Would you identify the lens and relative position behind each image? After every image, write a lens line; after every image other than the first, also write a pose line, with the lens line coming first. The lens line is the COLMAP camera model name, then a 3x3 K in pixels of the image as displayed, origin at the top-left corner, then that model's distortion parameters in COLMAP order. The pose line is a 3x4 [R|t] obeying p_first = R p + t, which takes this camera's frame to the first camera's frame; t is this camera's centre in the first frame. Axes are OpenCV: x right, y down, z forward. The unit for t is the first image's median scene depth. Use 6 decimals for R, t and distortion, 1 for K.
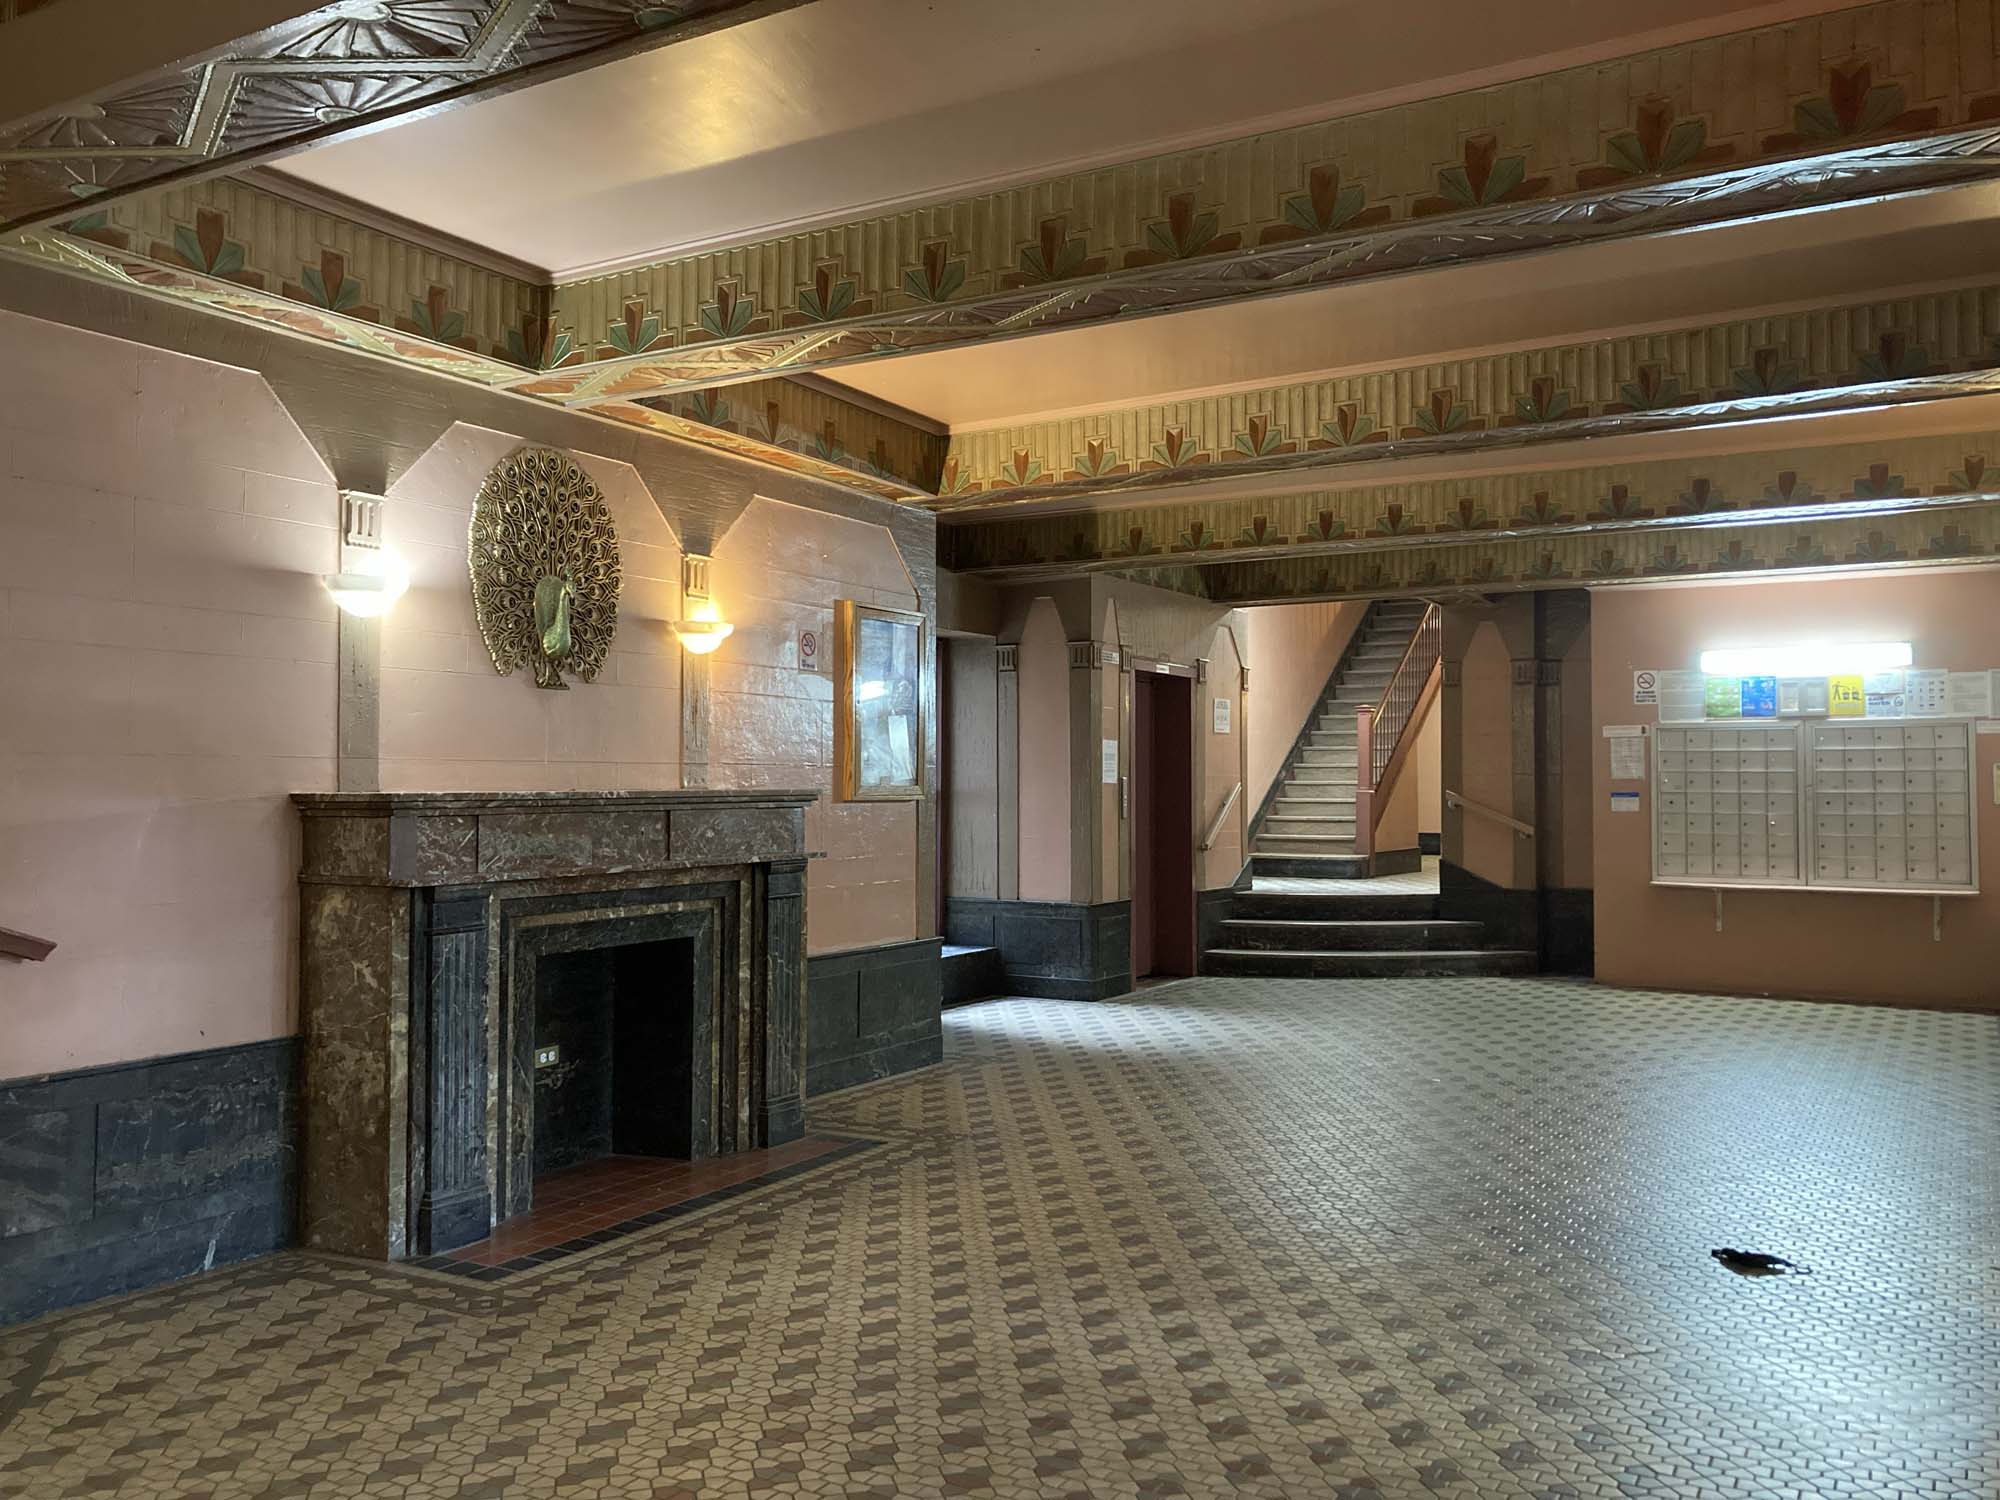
lens RADIAL K [[1648.9, 0, 1000.4], [0, 1648.9, 757.8], [0, 0, 1]] dist [0.039709, 0.009109]
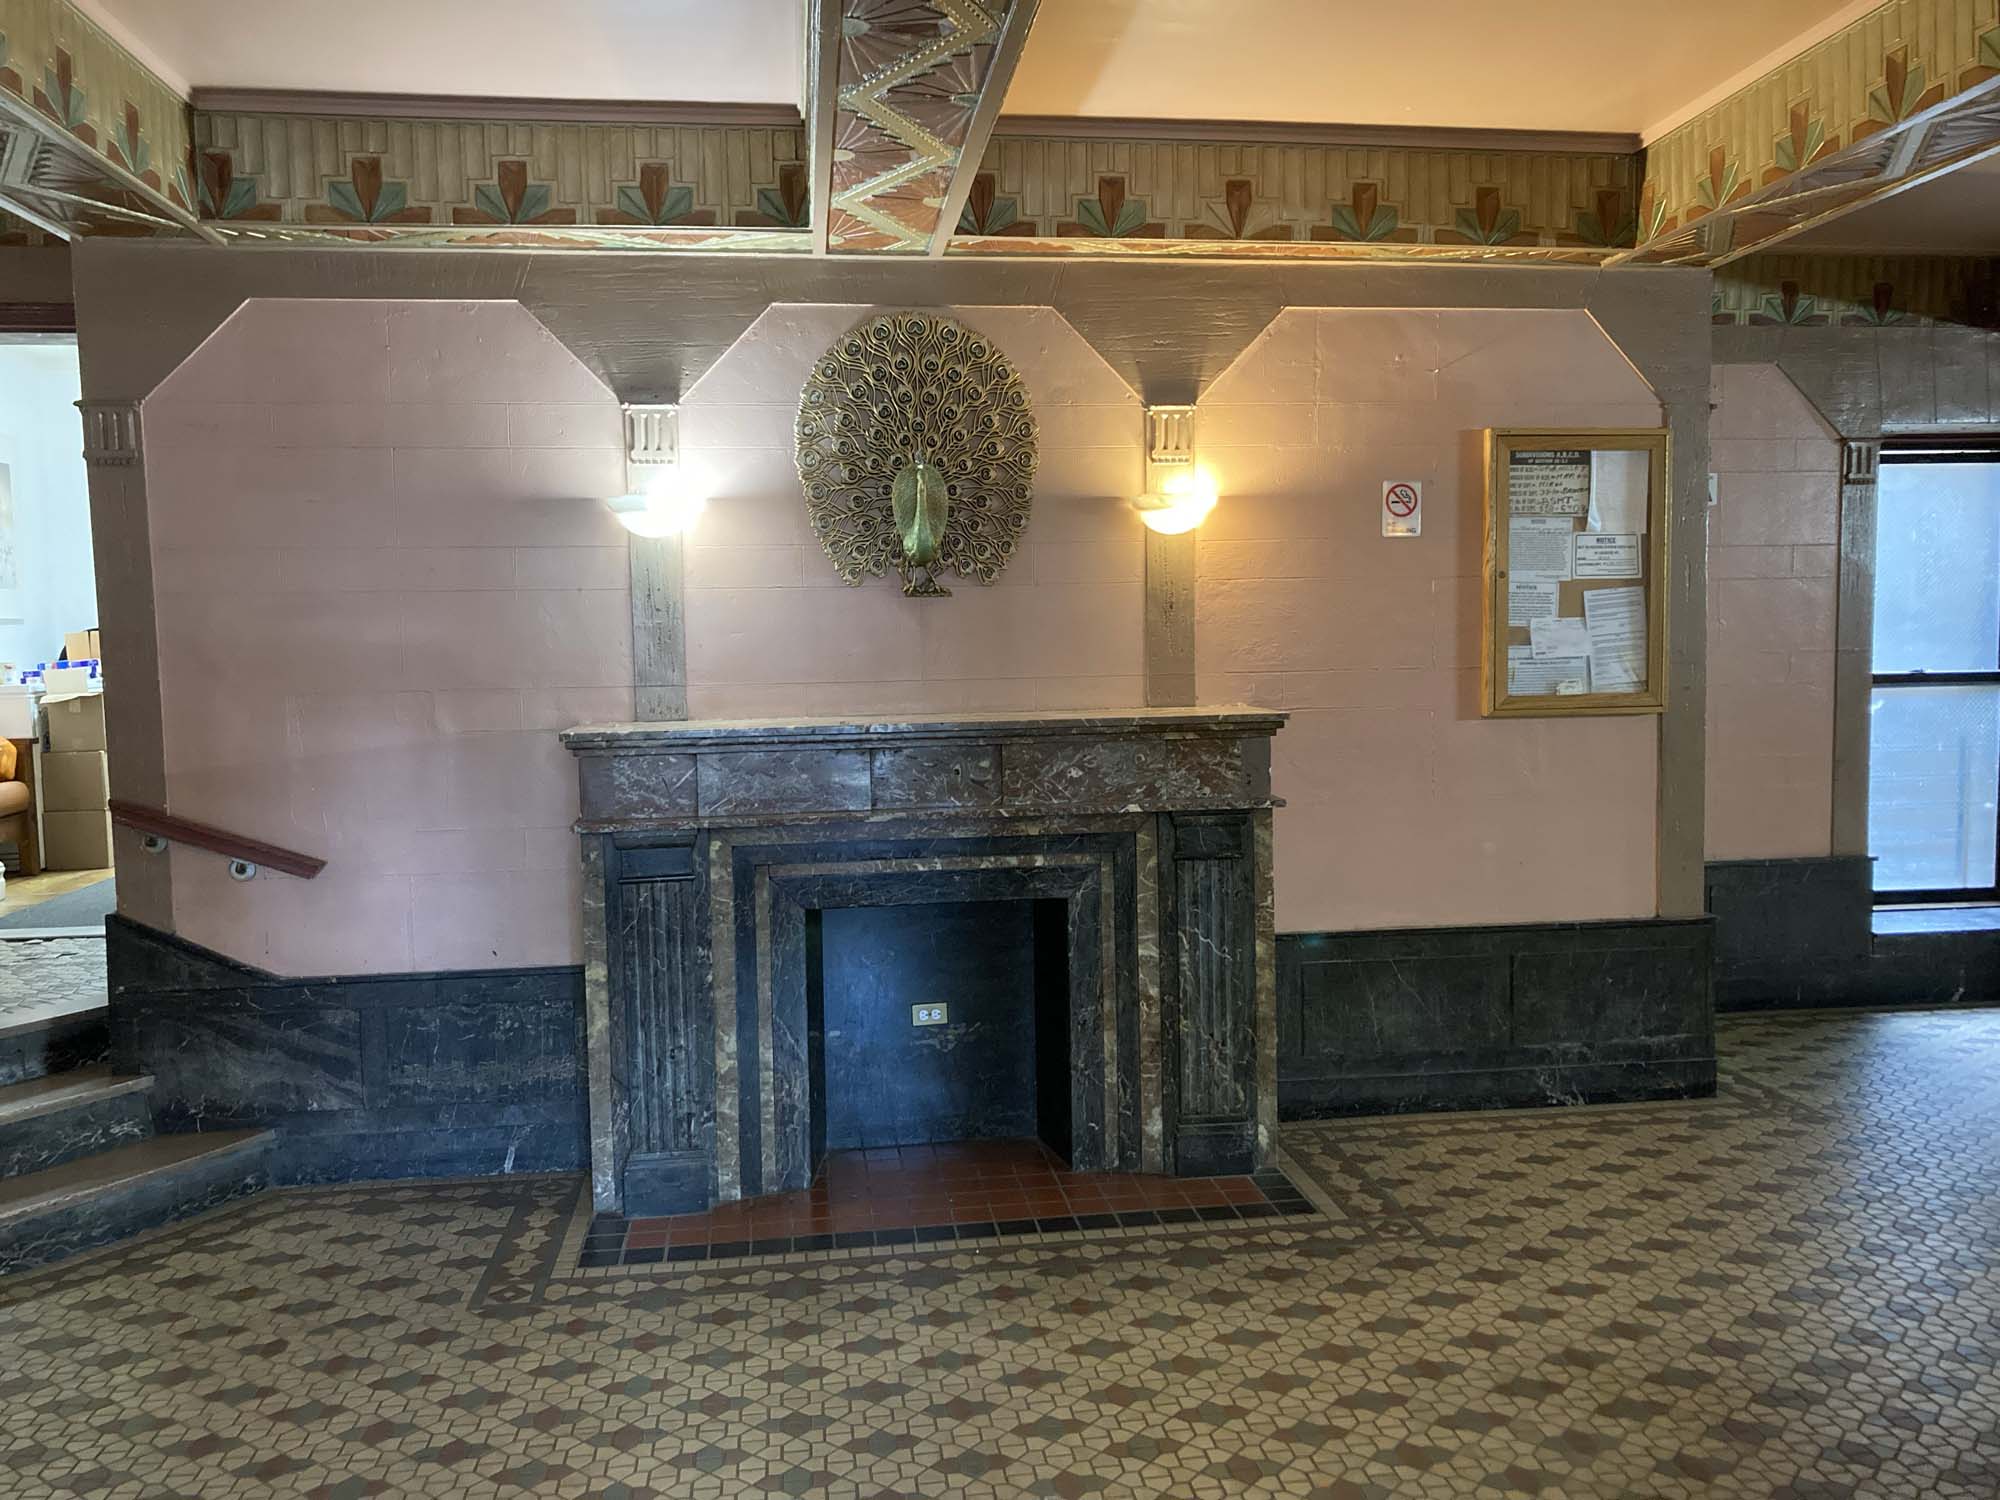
lens RADIAL K [[1630.0, 0, 1000.0], [0, 1630.0, 750.0], [0, 0, 1]] dist [0.057091, -0.059202]
pose [[0.612447, 0.049848, -0.788939, 0.488550], [0.031376, 0.995691, 0.087268, -0.039900], [0.789889, -0.078201, 0.608243, 0.584114]]
